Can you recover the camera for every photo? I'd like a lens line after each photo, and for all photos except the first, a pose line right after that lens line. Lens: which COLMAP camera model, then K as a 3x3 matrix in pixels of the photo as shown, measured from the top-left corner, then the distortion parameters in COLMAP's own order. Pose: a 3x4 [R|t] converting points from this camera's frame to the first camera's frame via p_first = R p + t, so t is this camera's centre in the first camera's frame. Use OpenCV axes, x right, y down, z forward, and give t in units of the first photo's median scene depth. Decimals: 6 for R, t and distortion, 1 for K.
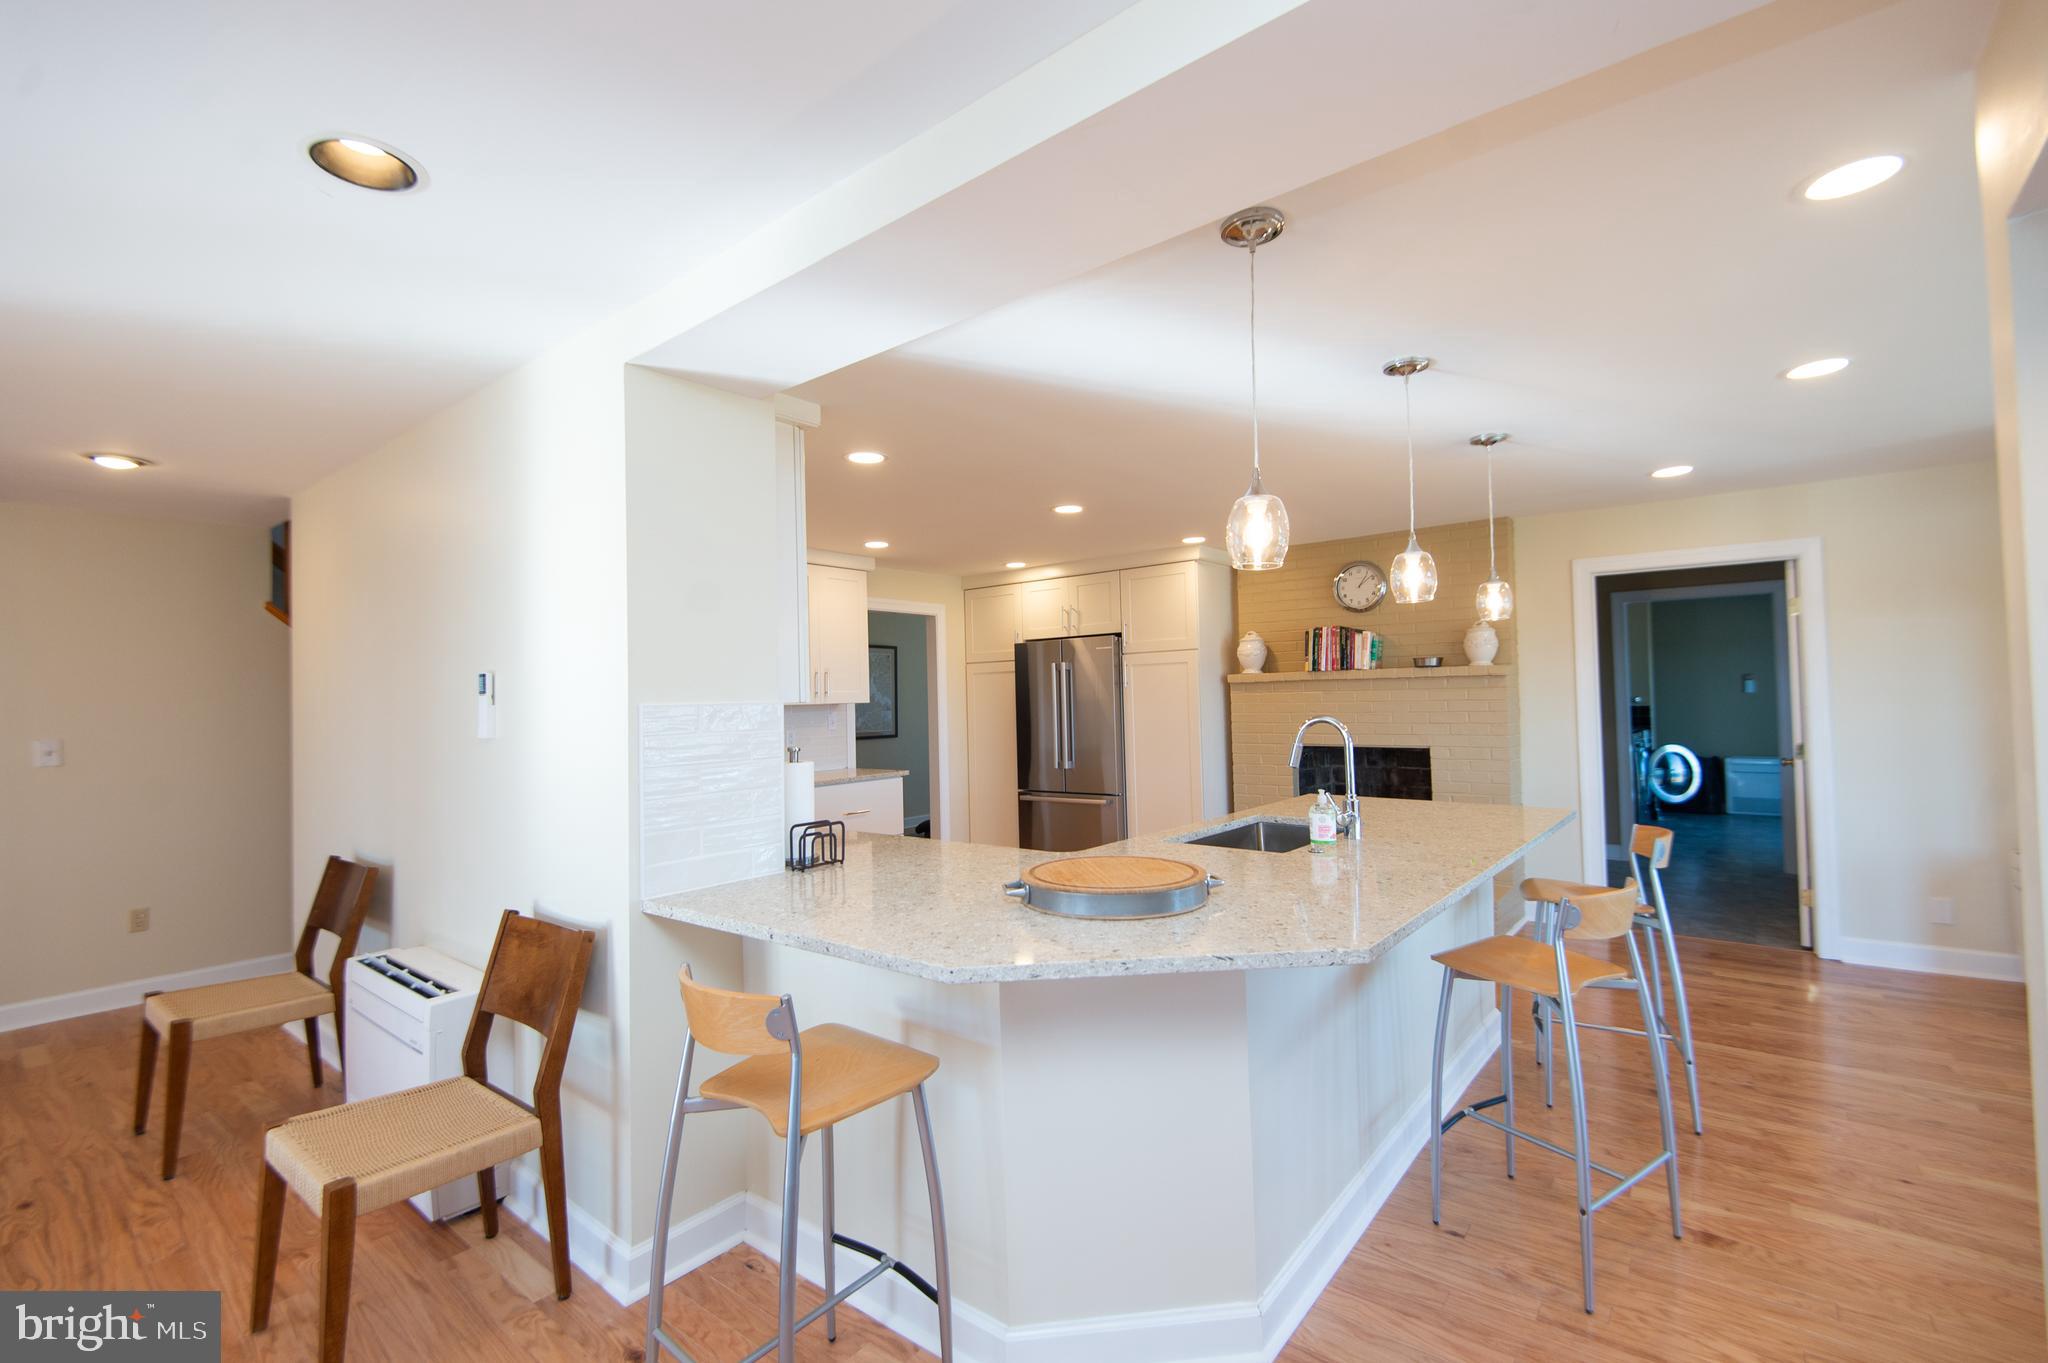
lens RADIAL K [[891.9, 0, 1024.0], [0, 891.9, 681.5], [0, 0, 1]] dist [0.001491, -0.000351]
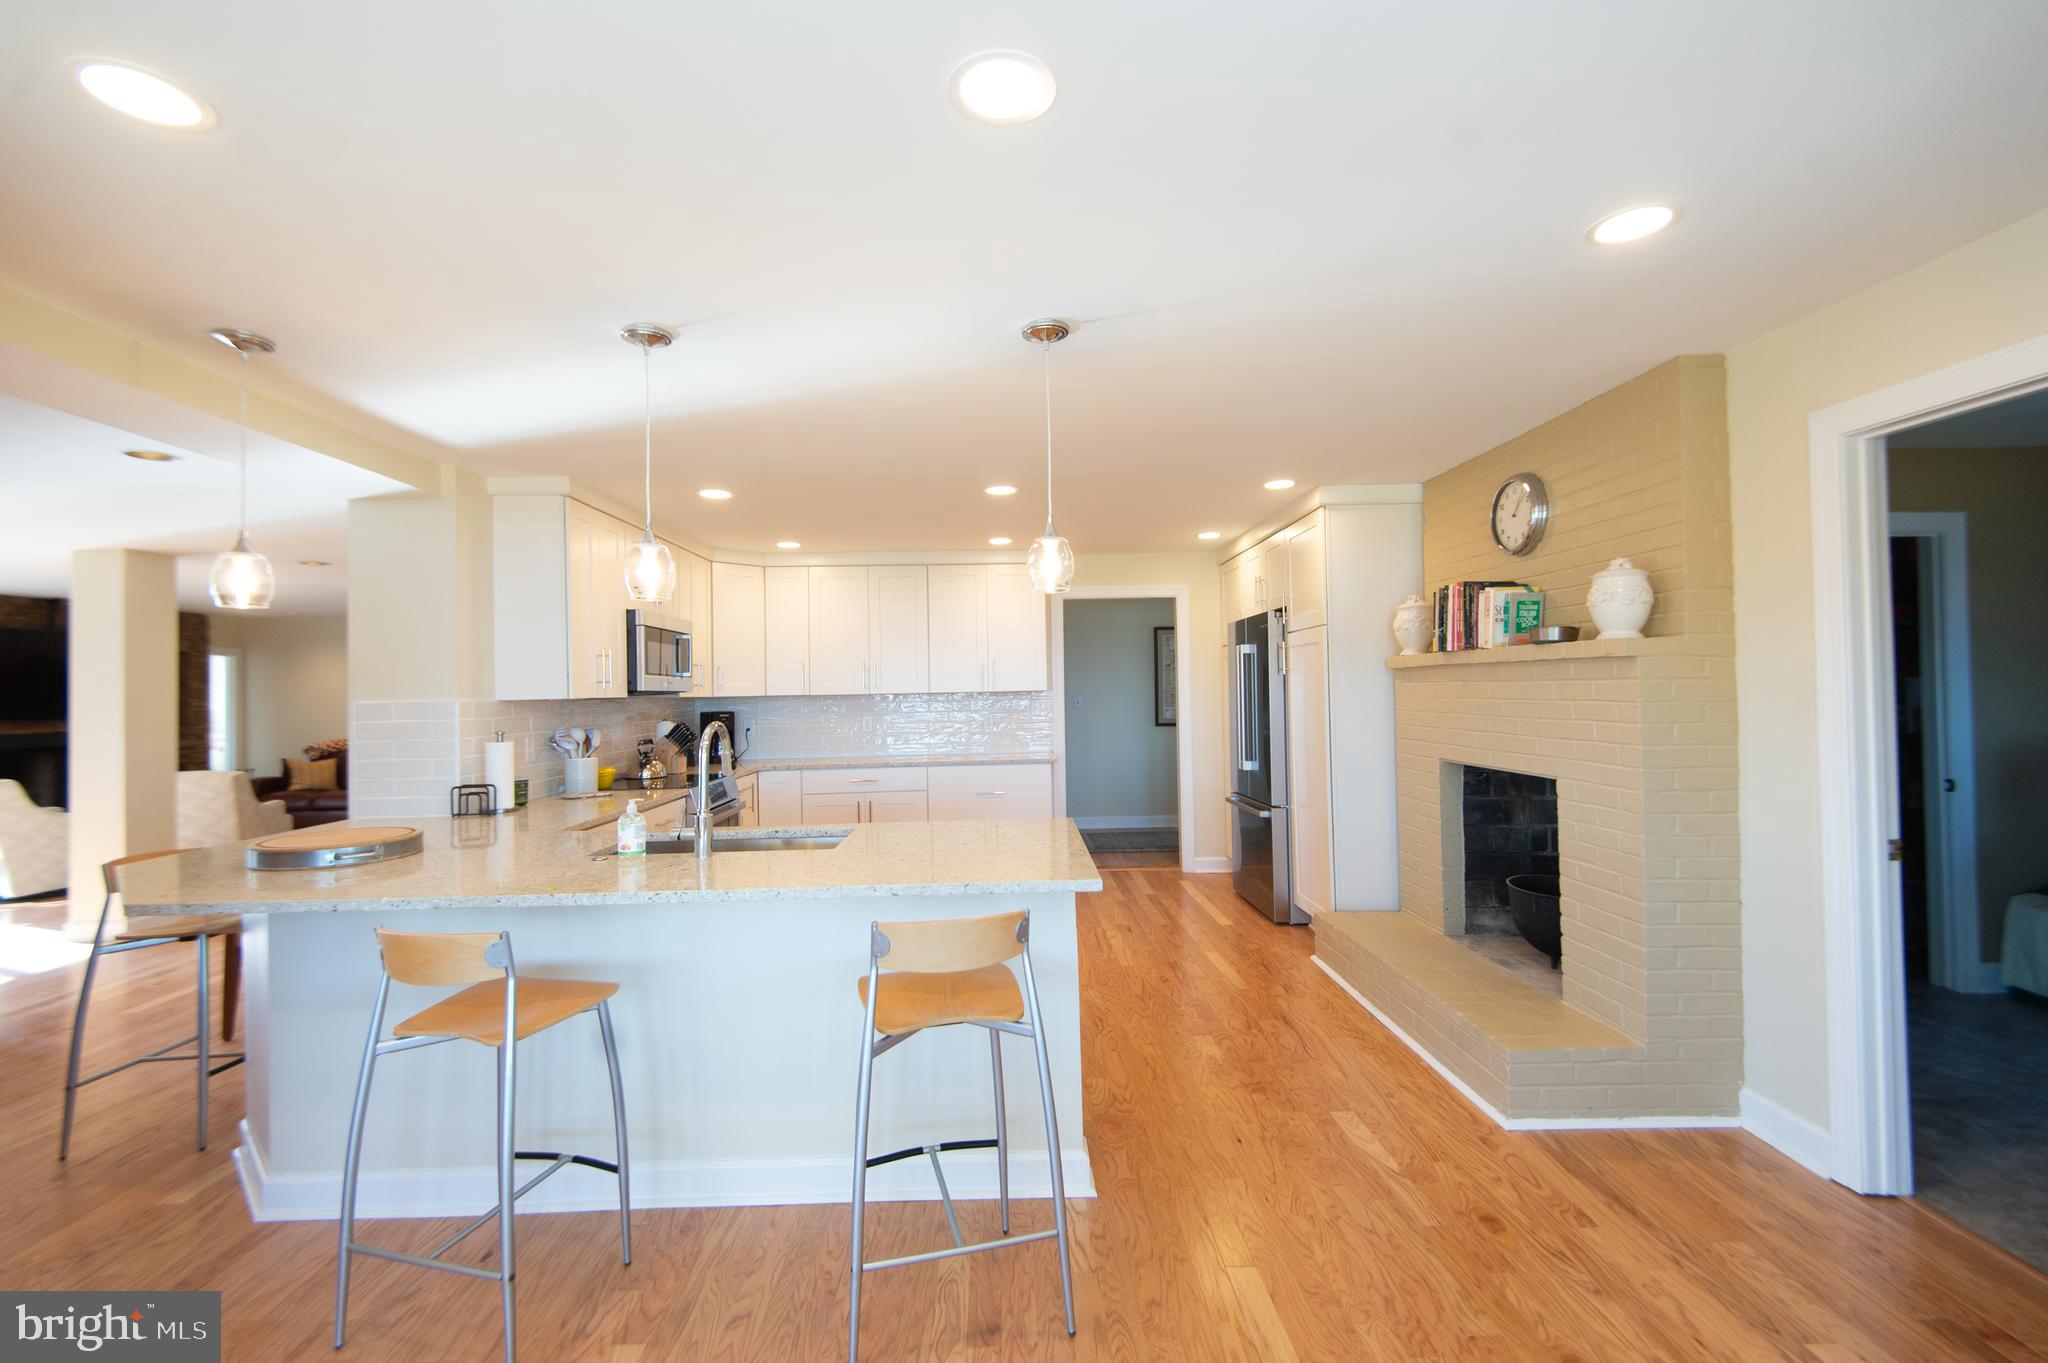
lens RADIAL K [[891.9, 0, 1024.0], [0, 891.9, 681.5], [0, 0, 1]] dist [0.001491, -0.000351]
pose [[0.657091, 0.001173, -0.753810, 0.627071], [0.018656, 0.999667, 0.017817, -0.006740], [0.753580, -0.025771, 0.656851, 0.318939]]
